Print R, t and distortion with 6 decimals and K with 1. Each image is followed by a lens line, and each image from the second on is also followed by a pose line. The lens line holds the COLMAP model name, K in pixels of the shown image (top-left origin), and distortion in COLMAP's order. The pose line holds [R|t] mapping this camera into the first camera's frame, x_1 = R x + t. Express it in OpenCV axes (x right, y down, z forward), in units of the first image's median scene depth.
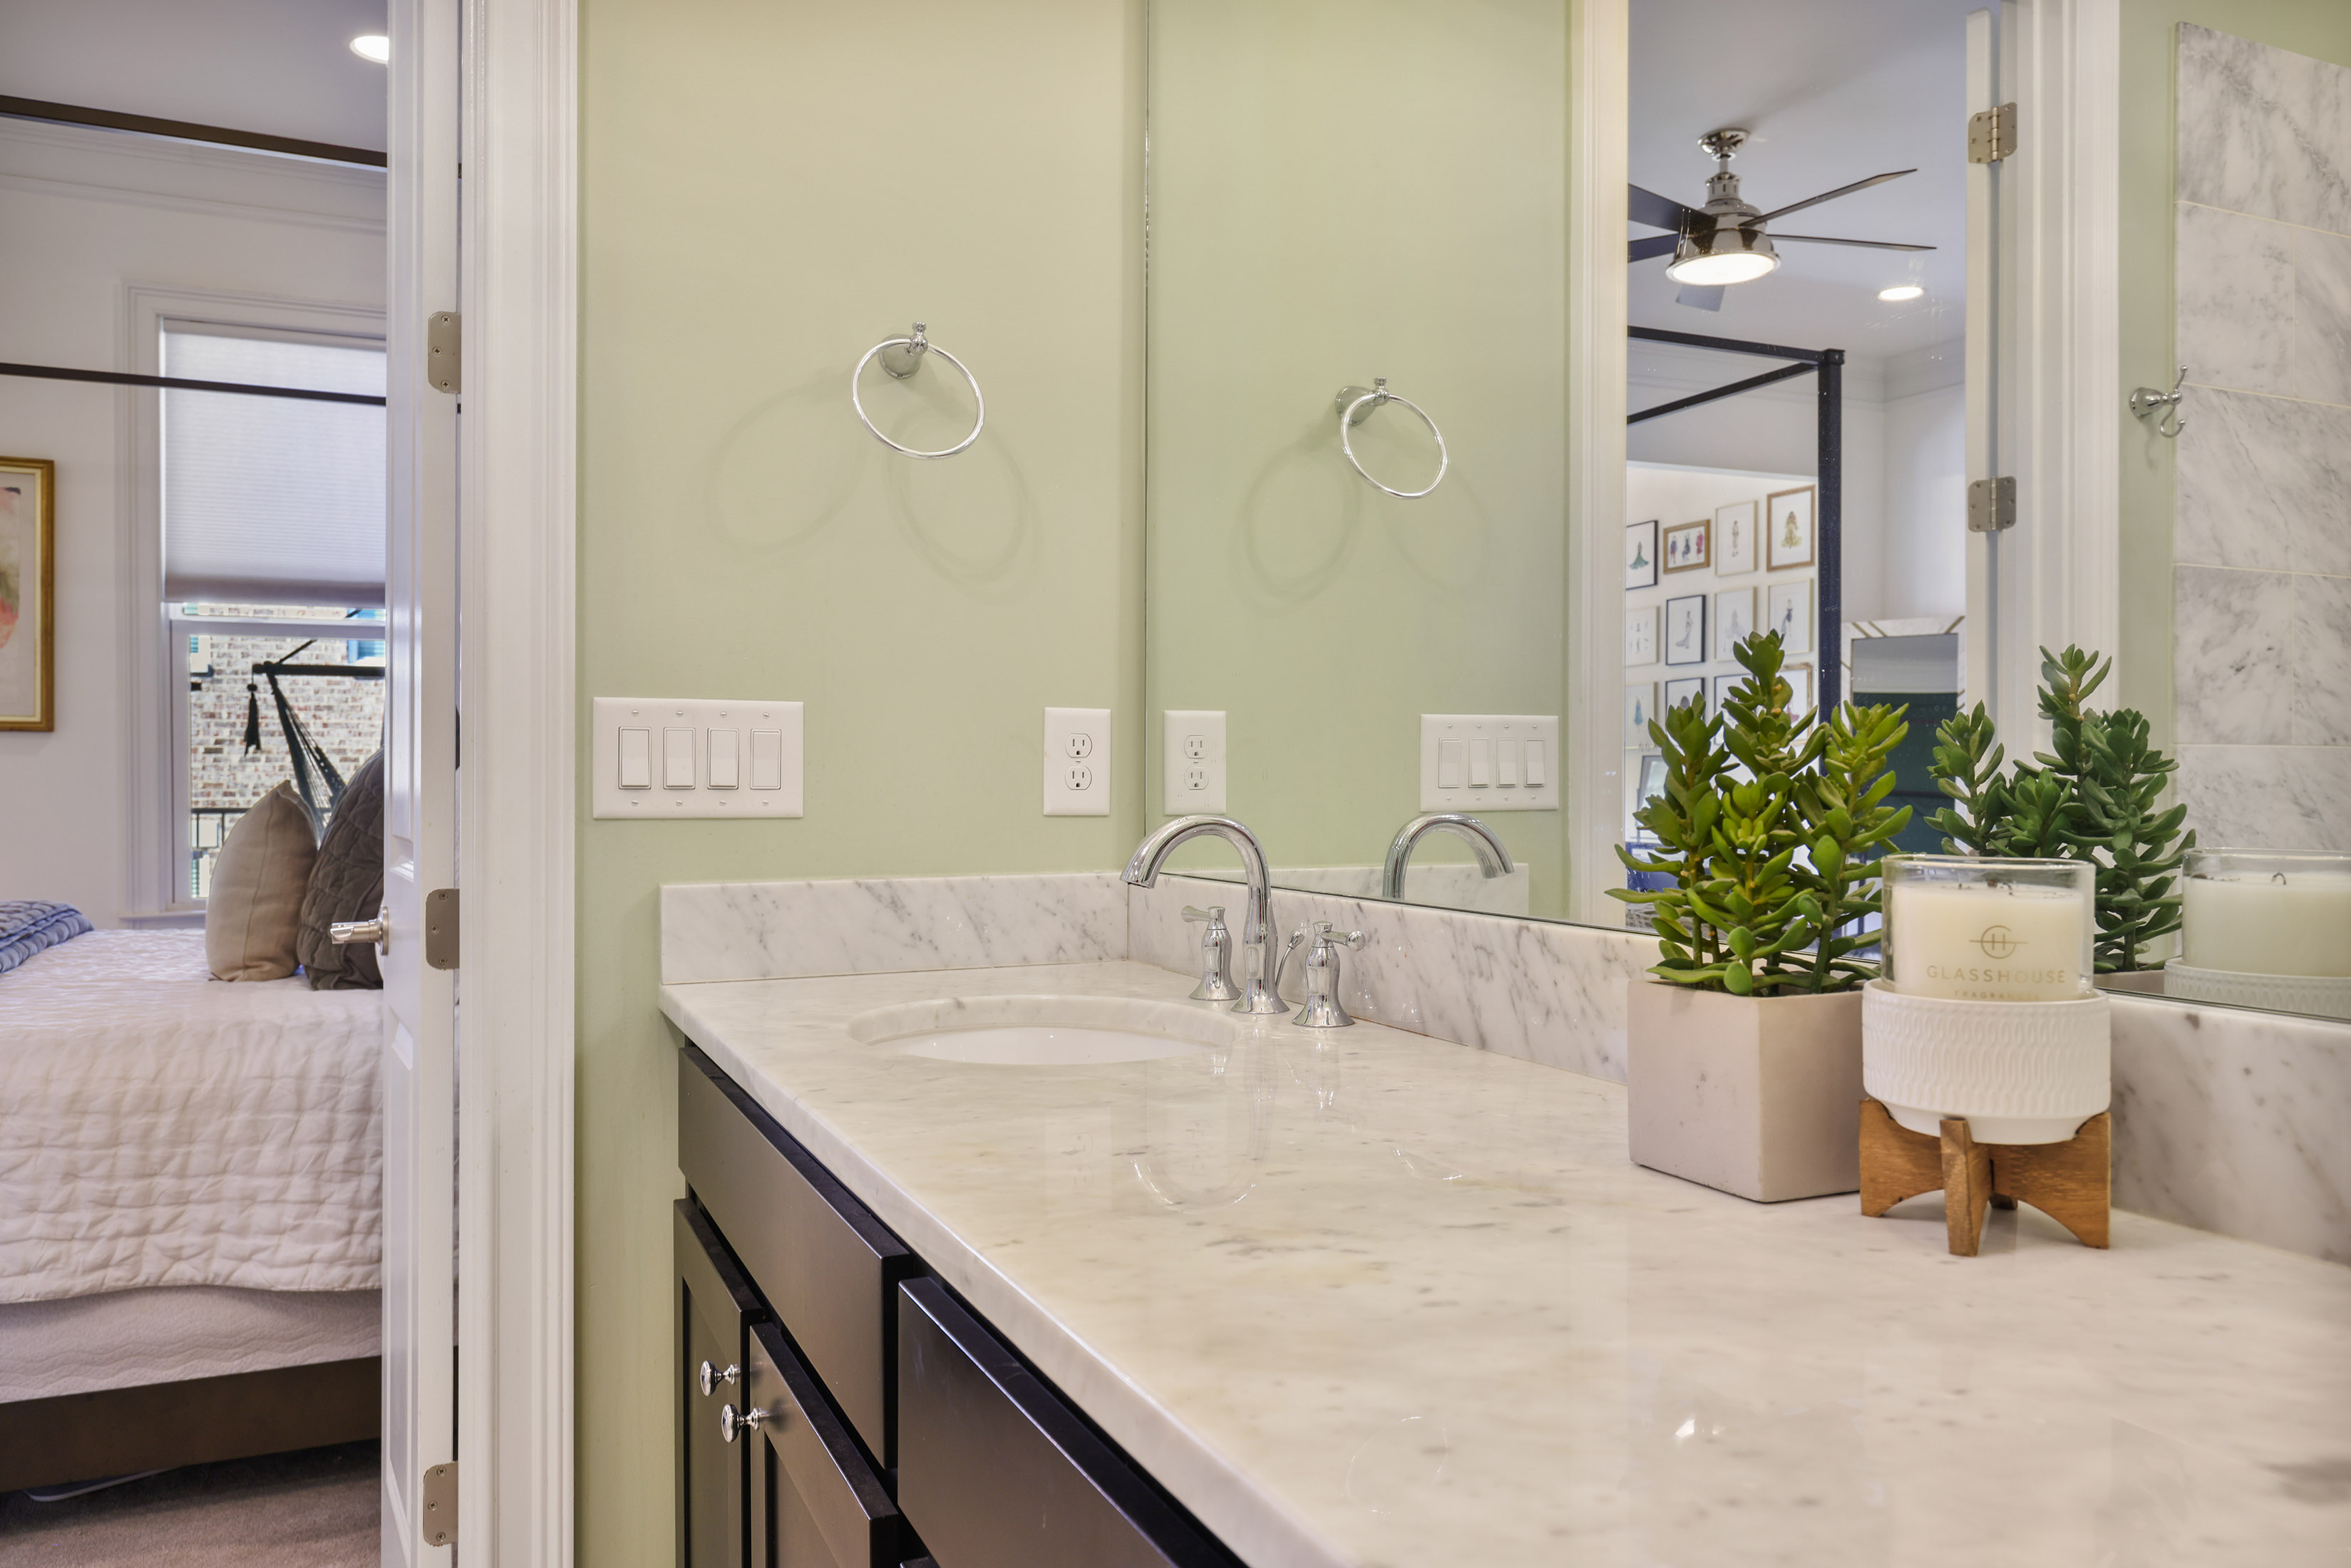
lens RADIAL K [[1670.8, 0, 1179.7], [0, 1670.8, 778.2], [0, 0, 1]] dist [0.002556, 0.002802]
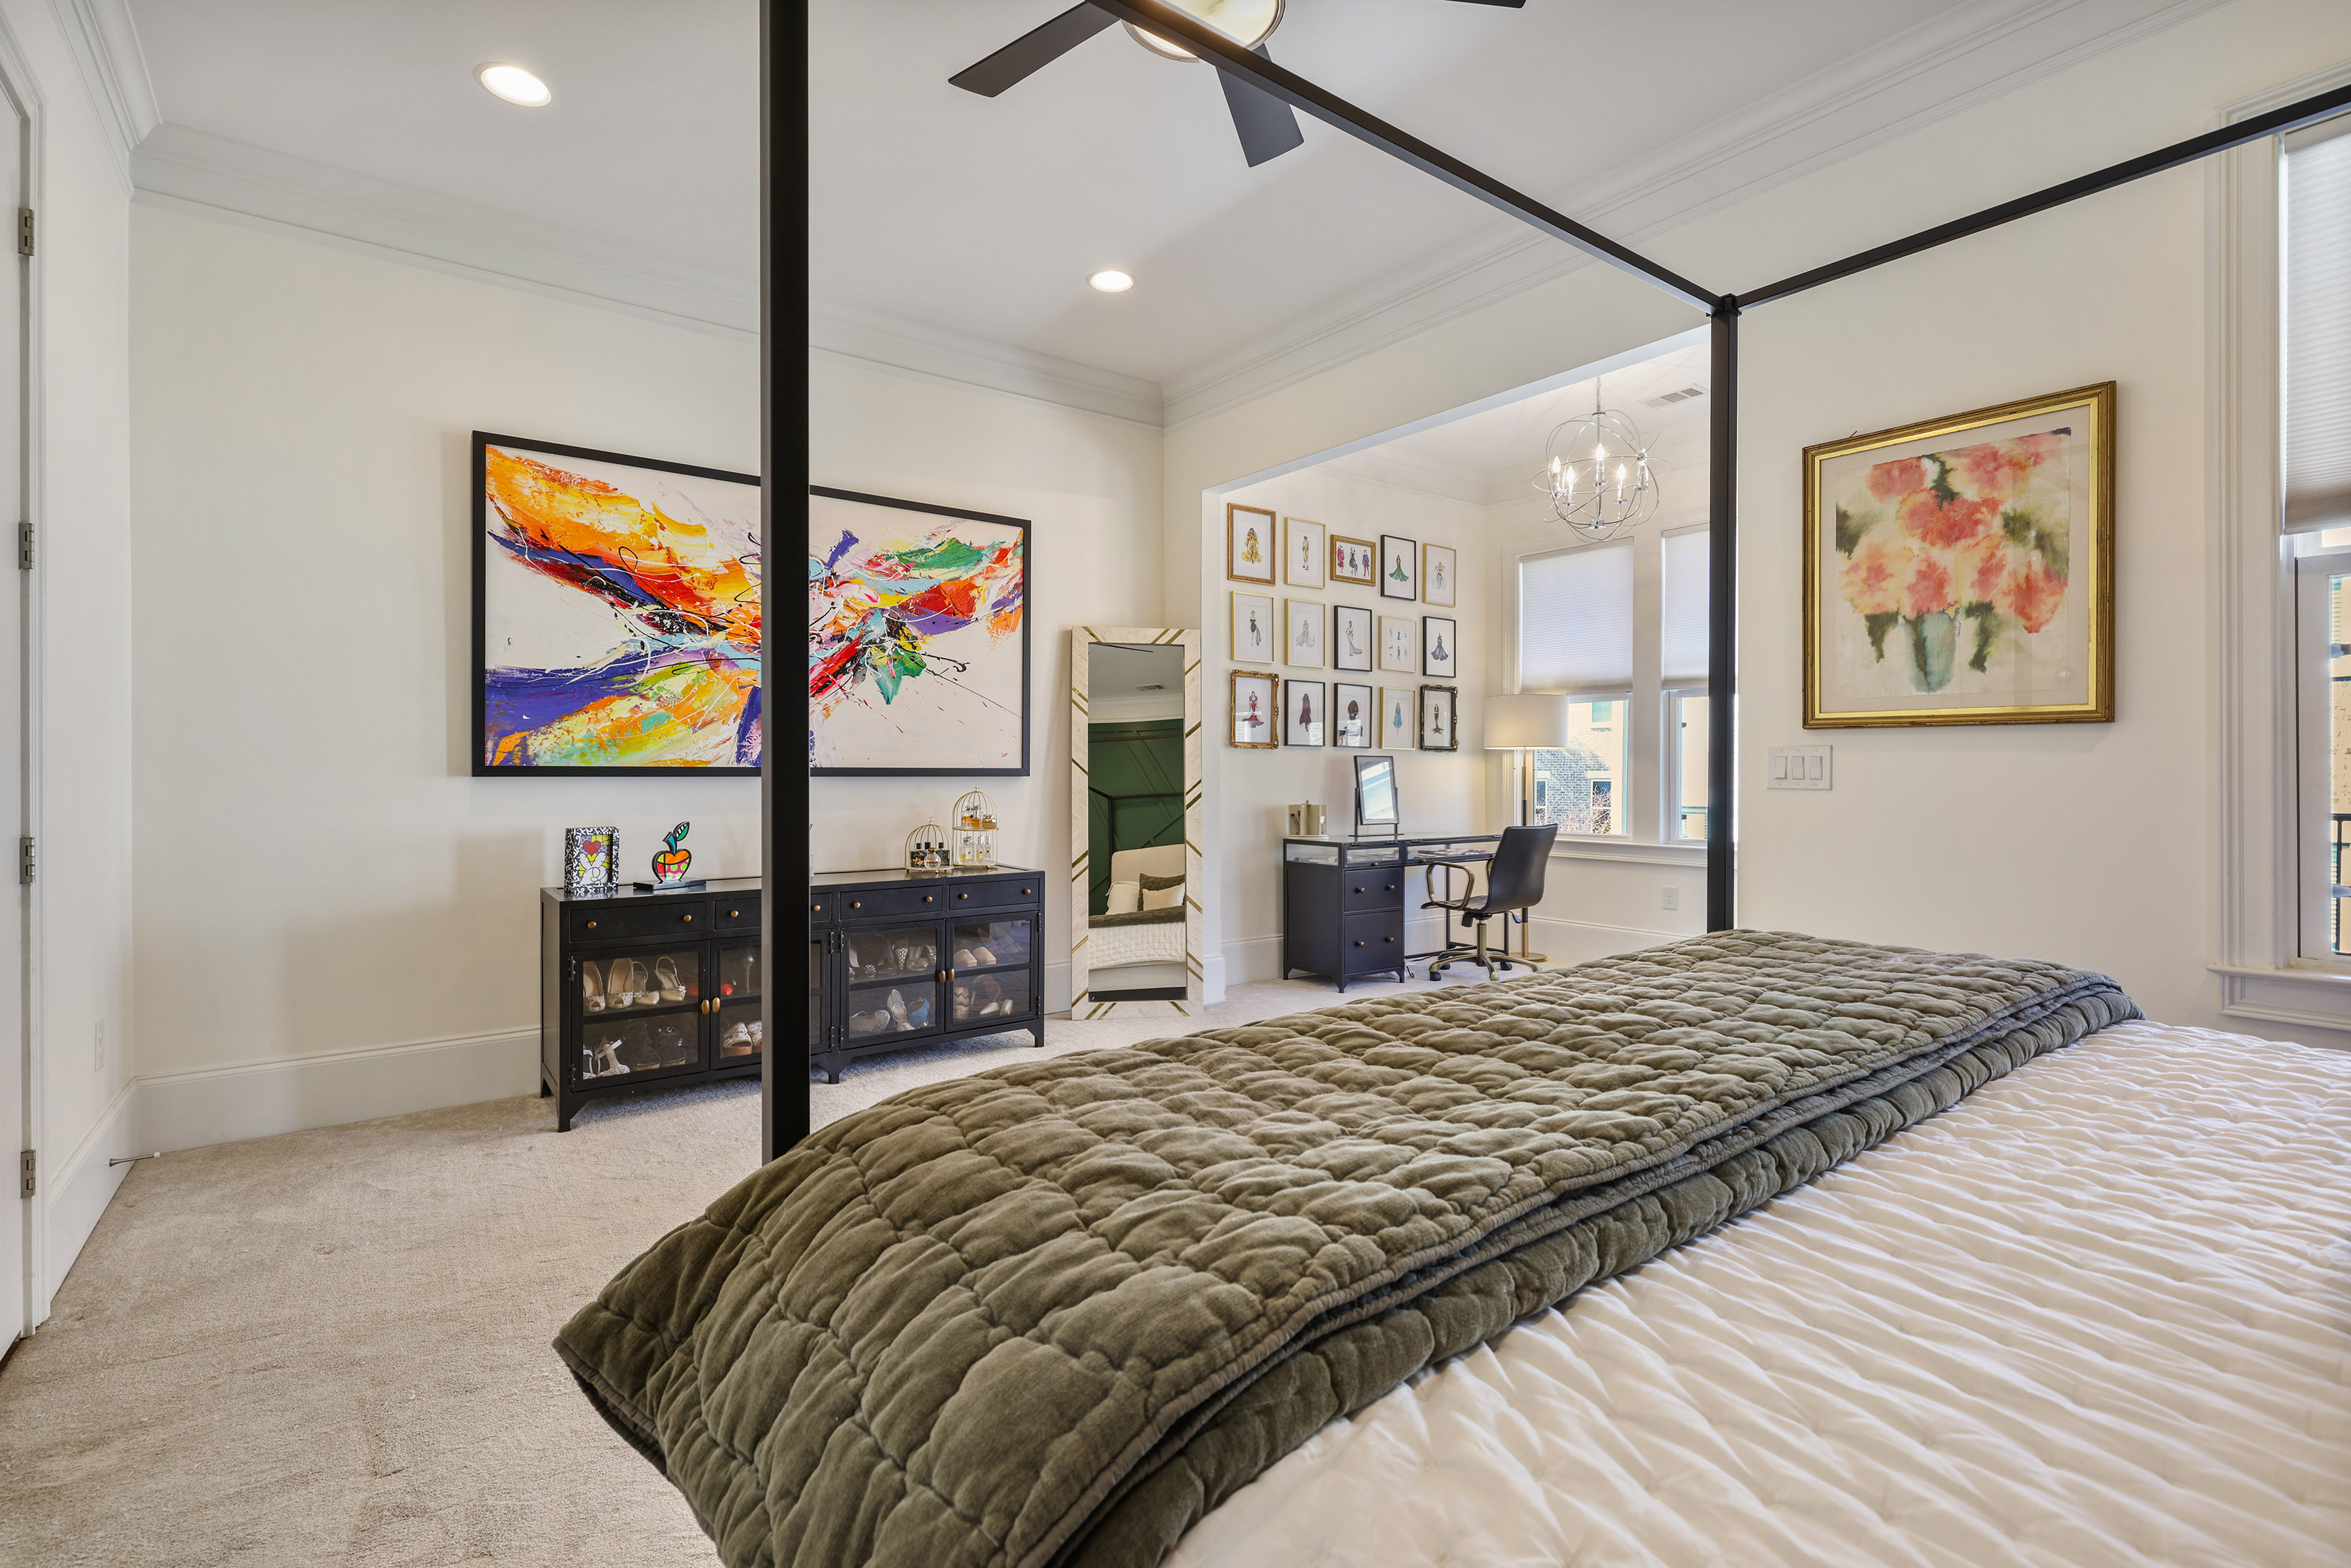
lens RADIAL K [[1073.3, 0, 1183.4], [0, 1073.3, 774.6], [0, 0, 1]] dist [0.001138, -0.000028]
pose [[0.216145, 0.000682, -0.976361, -0.549983], [-0.002196, 0.999998, 0.000212, -0.004086], [0.976359, 0.002099, 0.216146, 0.933398]]
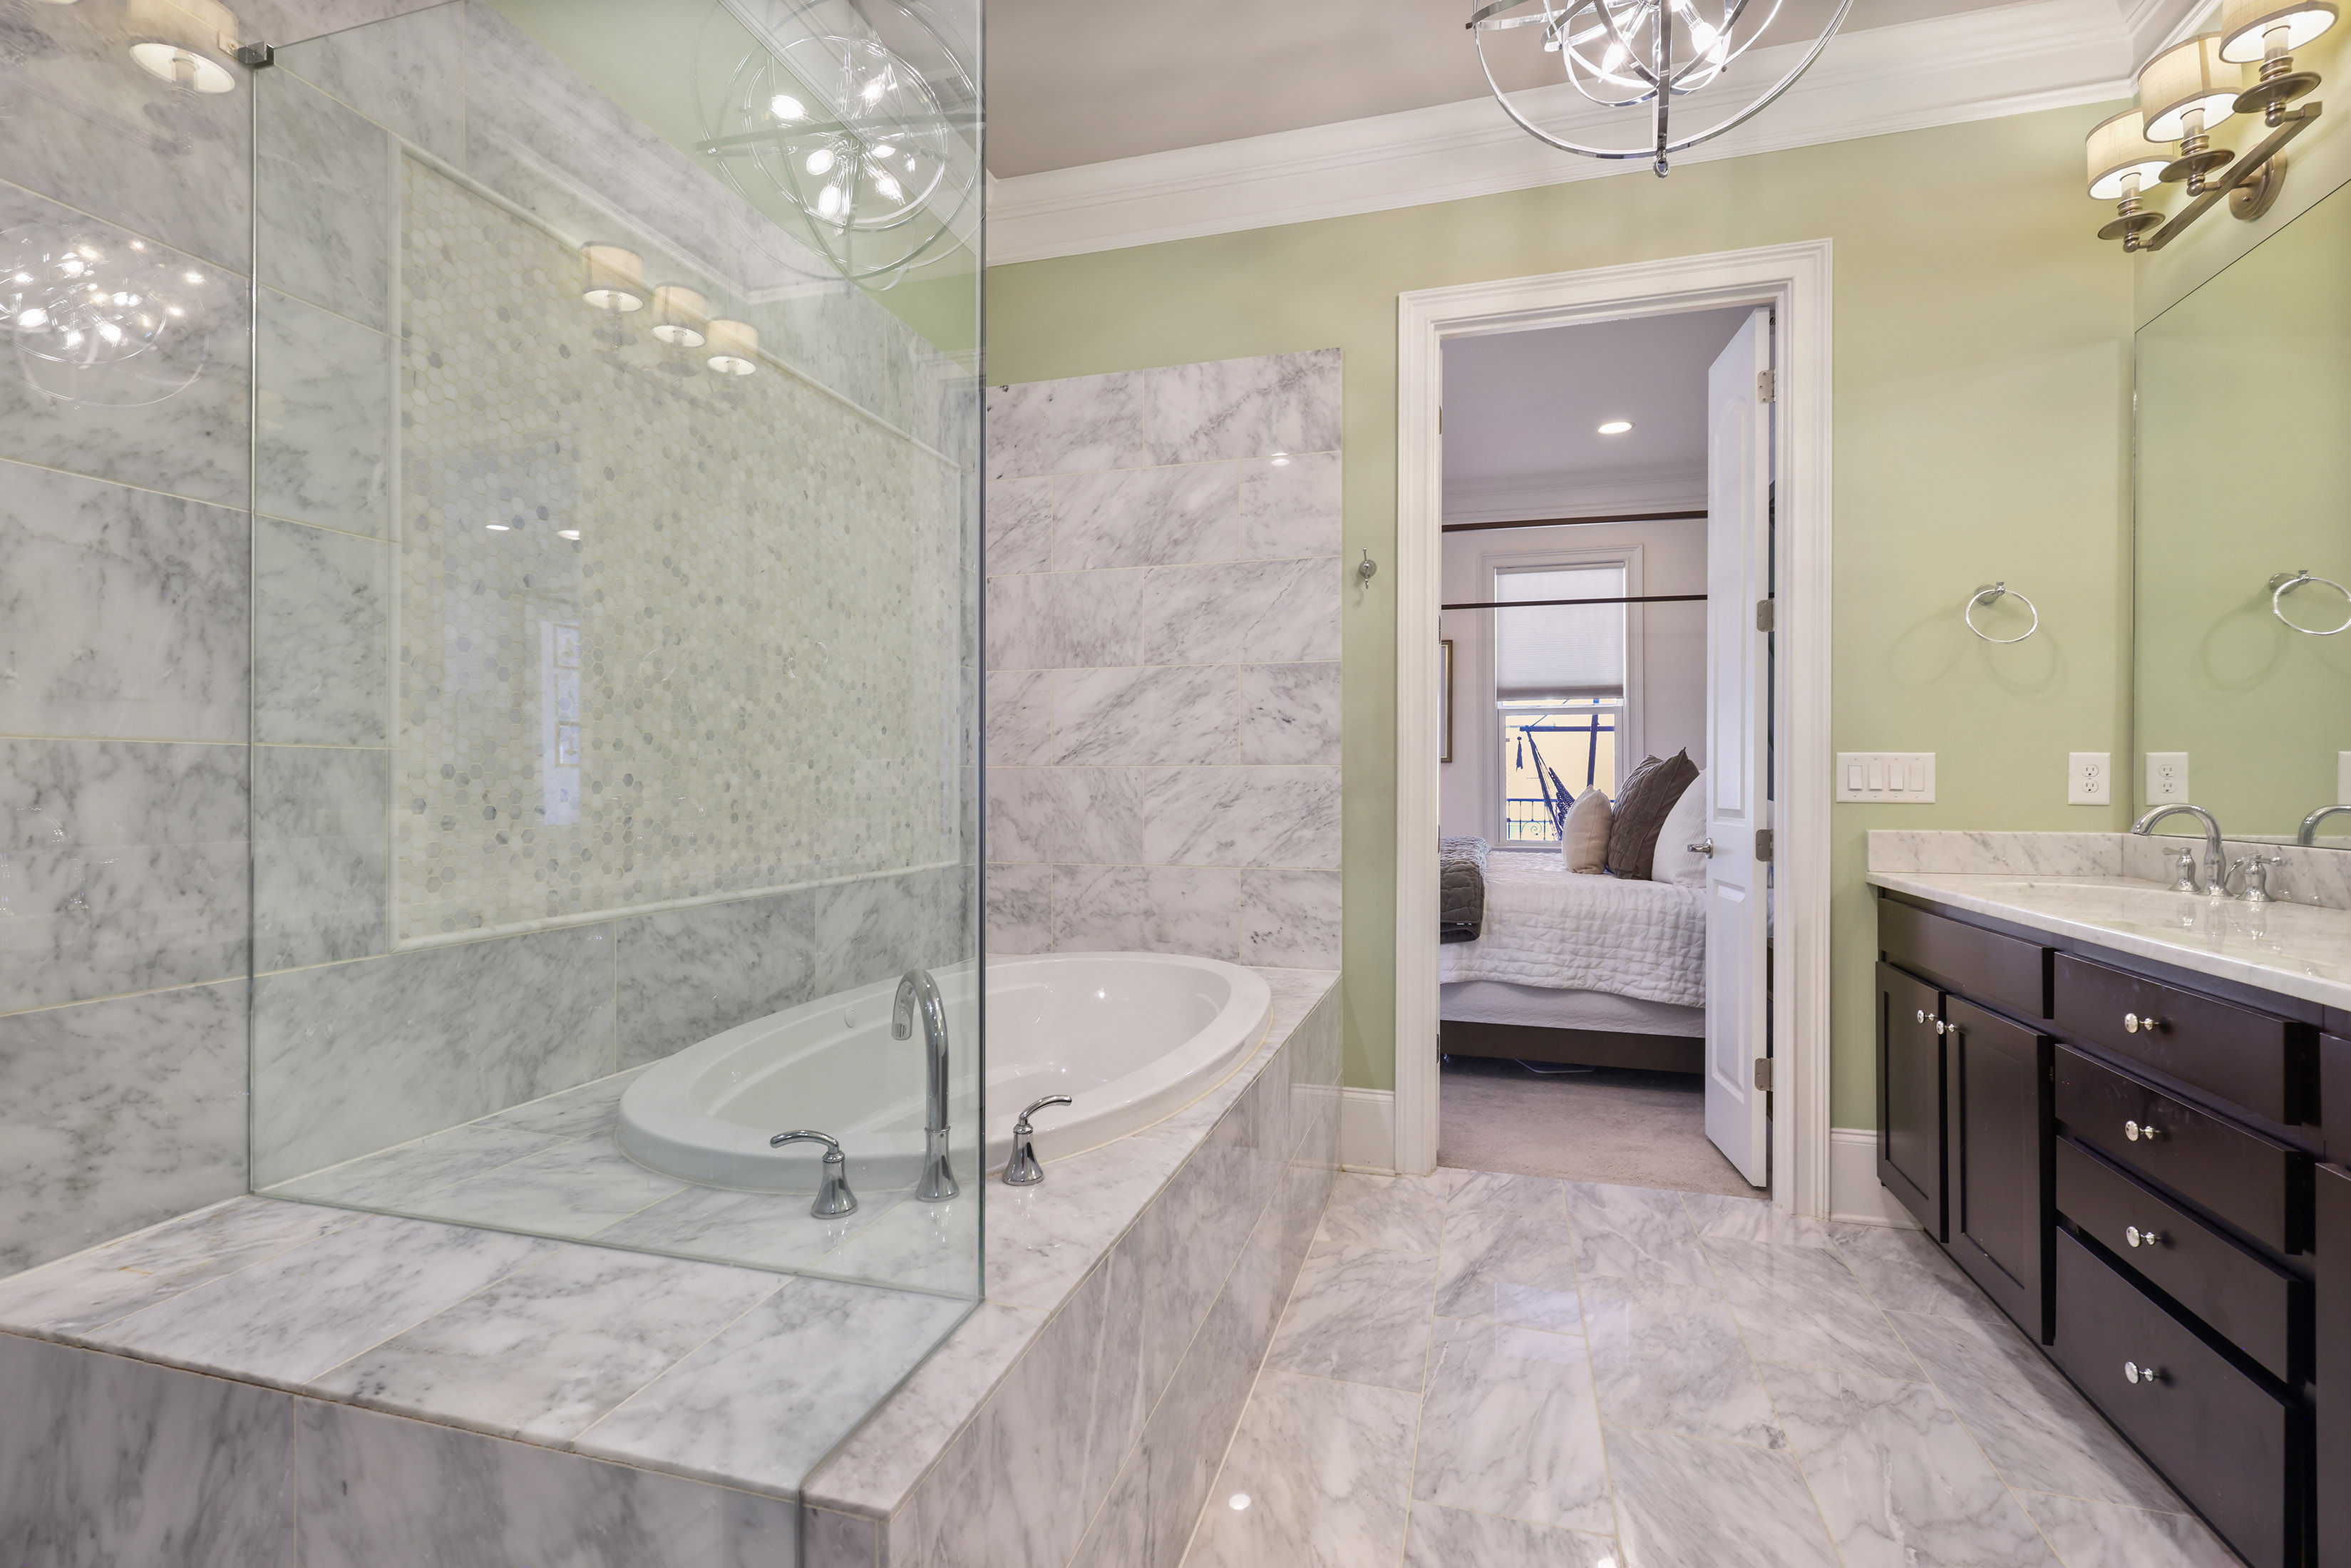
lens RADIAL K [[1073.3, 0, 1181.2], [0, 1073.3, 778.3], [0, 0, 1]] dist [0.001138, -0.000028]
pose [[0.758982, 0.000681, -0.651111, -0.041389], [-0.003495, 0.999989, -0.003027, -0.002185], [0.651102, 0.004573, 0.758976, -0.619269]]
